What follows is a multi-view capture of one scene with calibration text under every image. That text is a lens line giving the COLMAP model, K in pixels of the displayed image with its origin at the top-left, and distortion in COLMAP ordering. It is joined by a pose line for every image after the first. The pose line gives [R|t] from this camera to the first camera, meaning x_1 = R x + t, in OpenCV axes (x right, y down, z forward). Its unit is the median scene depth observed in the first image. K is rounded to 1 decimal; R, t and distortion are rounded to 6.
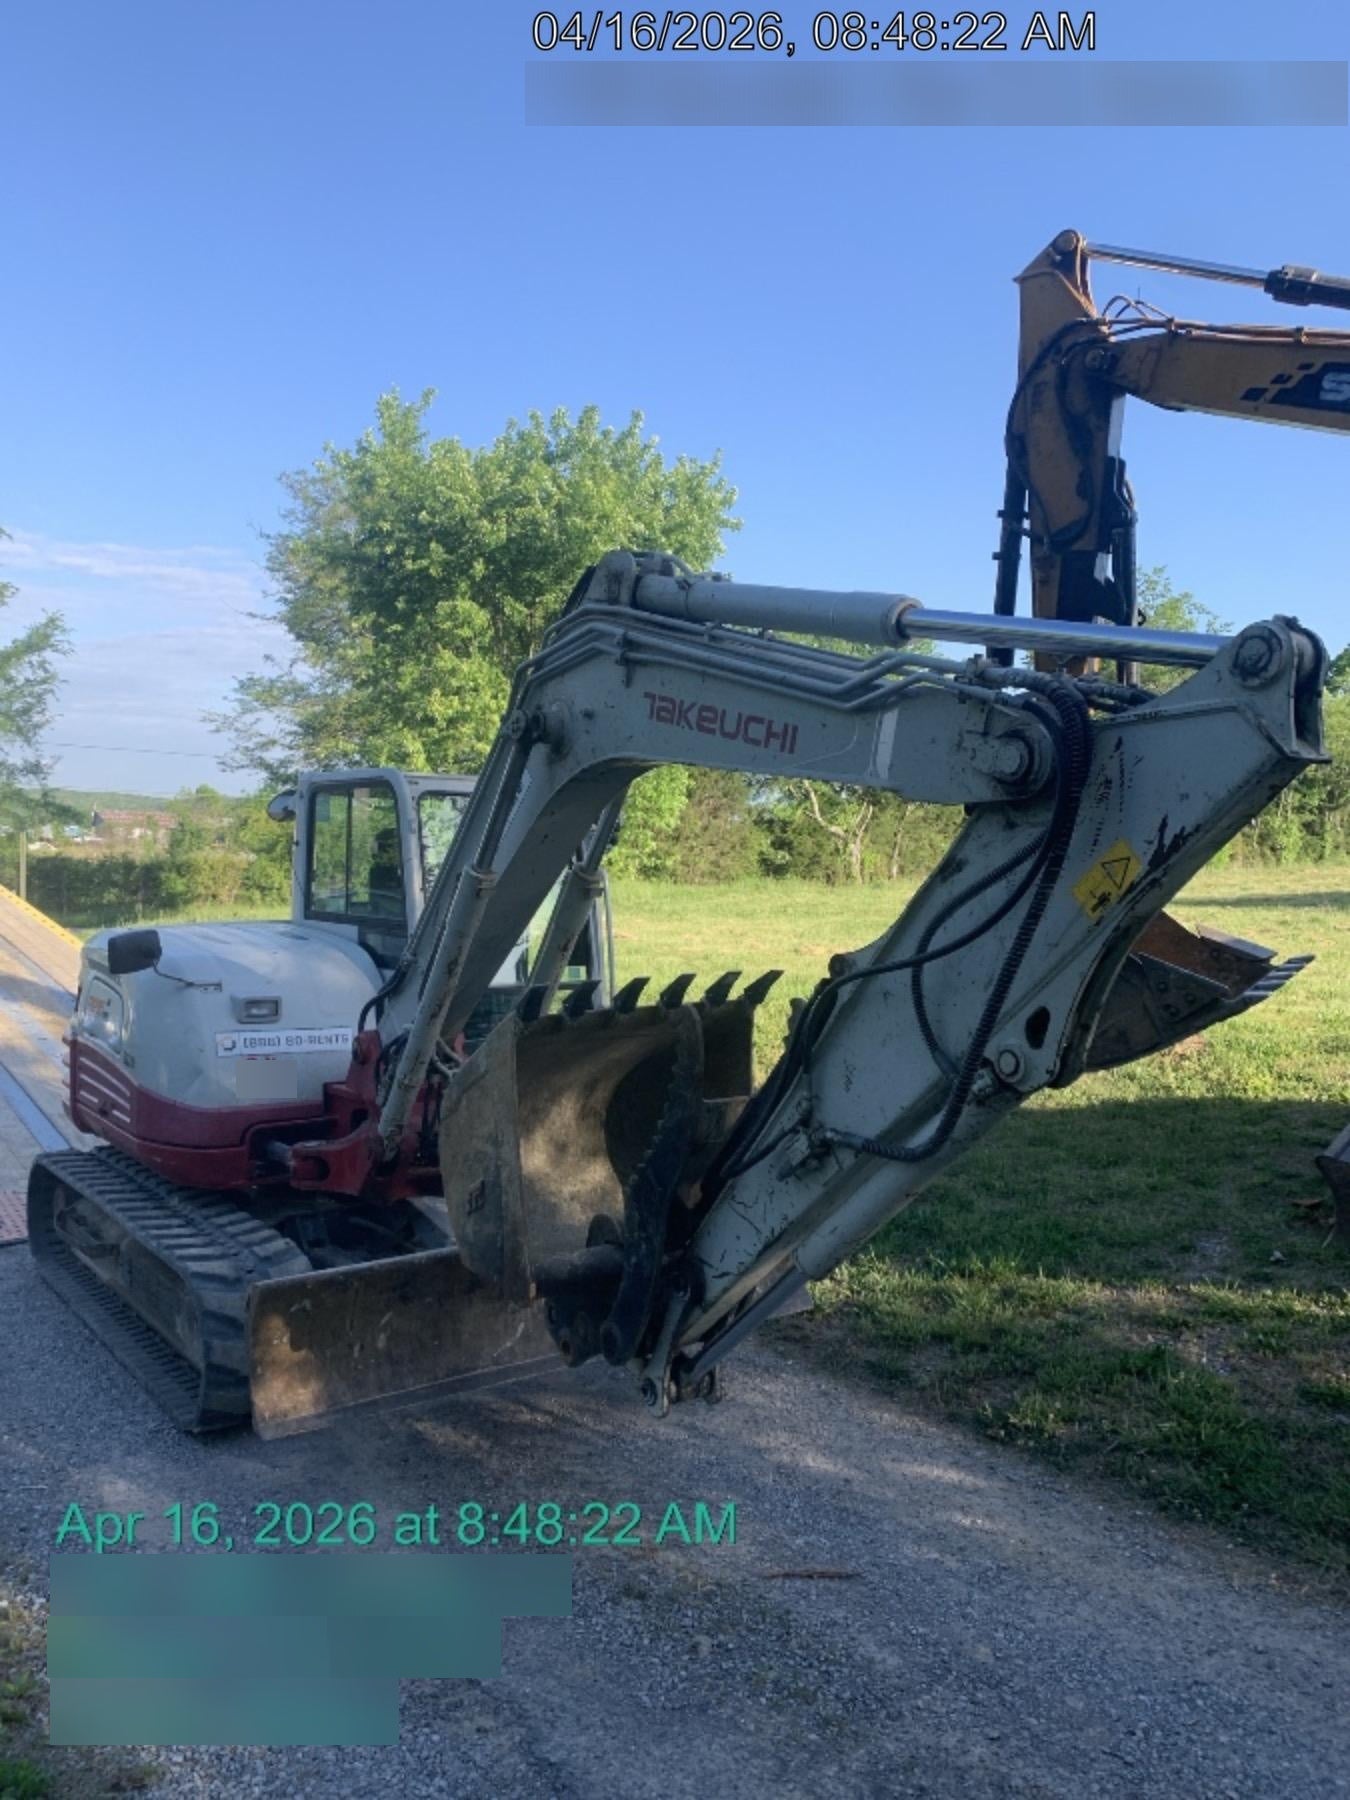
lens RADIAL K [[1376.9, 0, 674.3], [0, 1376.9, 876.8], [0, 0, 1]] dist [0.034364, -0.010979]
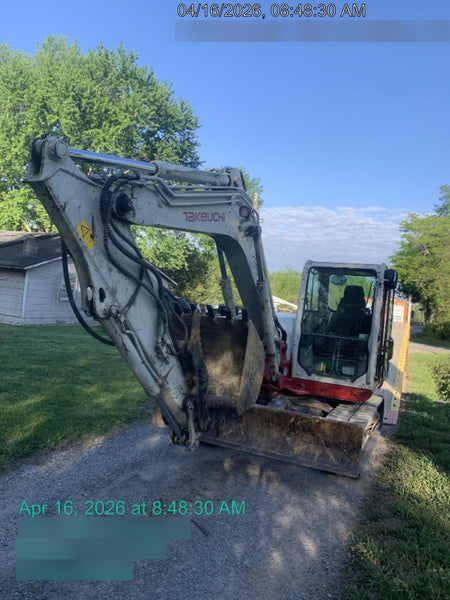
lens RADIAL K [[459.0, 0, 224.8], [0, 459.0, 292.3], [0, 0, 1]] dist [0.034364, -0.010979]
pose [[0.484989, 0.001393, -0.874519, 0.149816], [-0.092009, 0.994530, -0.049441, 0.014738], [0.869667, 0.104442, 0.482464, 0.092713]]
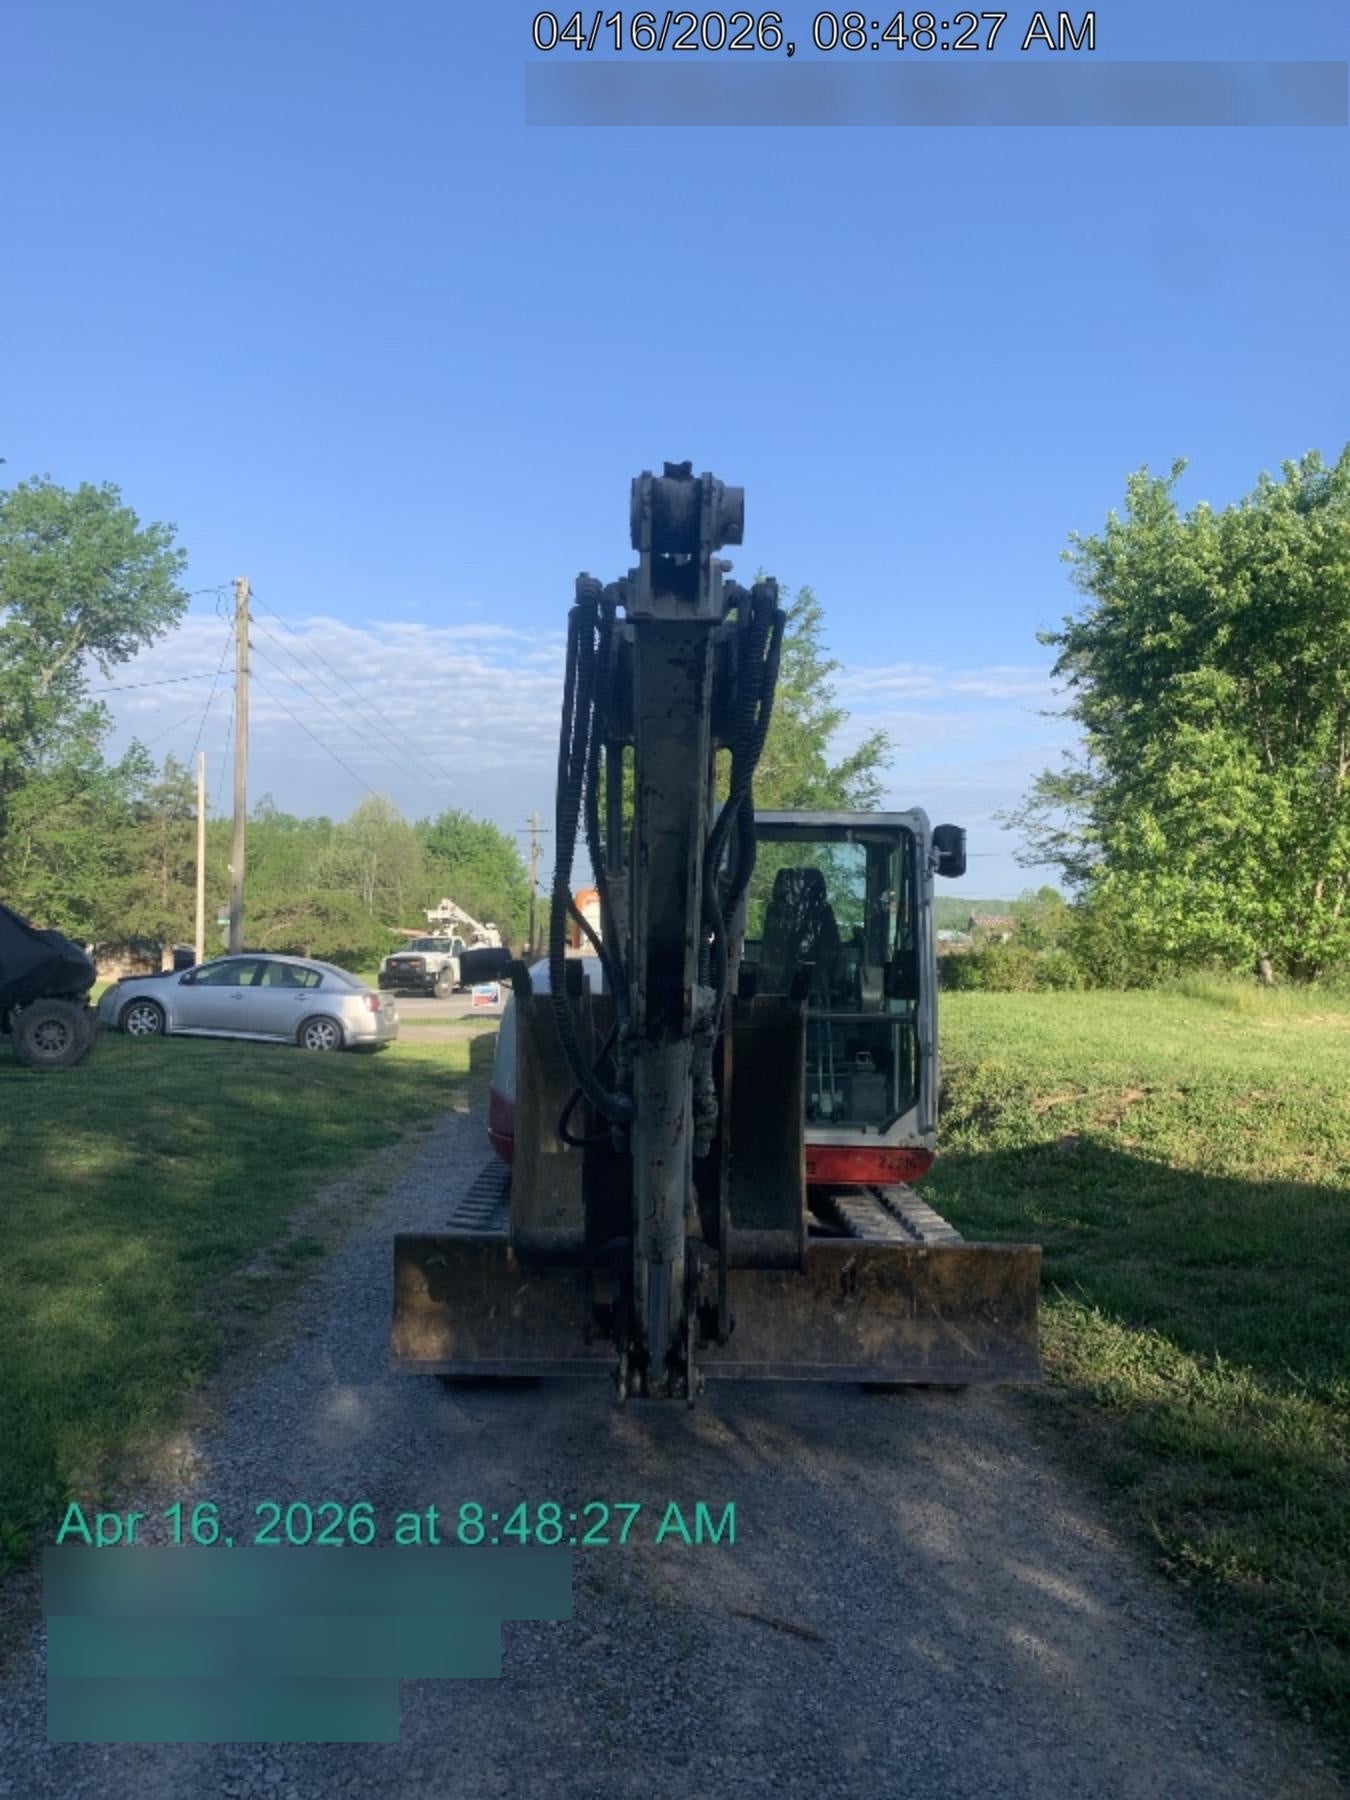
lens RADIAL K [[1376.9, 0, 674.3], [0, 1376.9, 876.8], [0, 0, 1]] dist [0.034364, -0.010979]
pose [[0.812291, -0.032154, -0.582365, 0.096901], [-0.012762, 0.997260, -0.072863, 0.013927], [0.583112, 0.066618, 0.809656, 0.032534]]
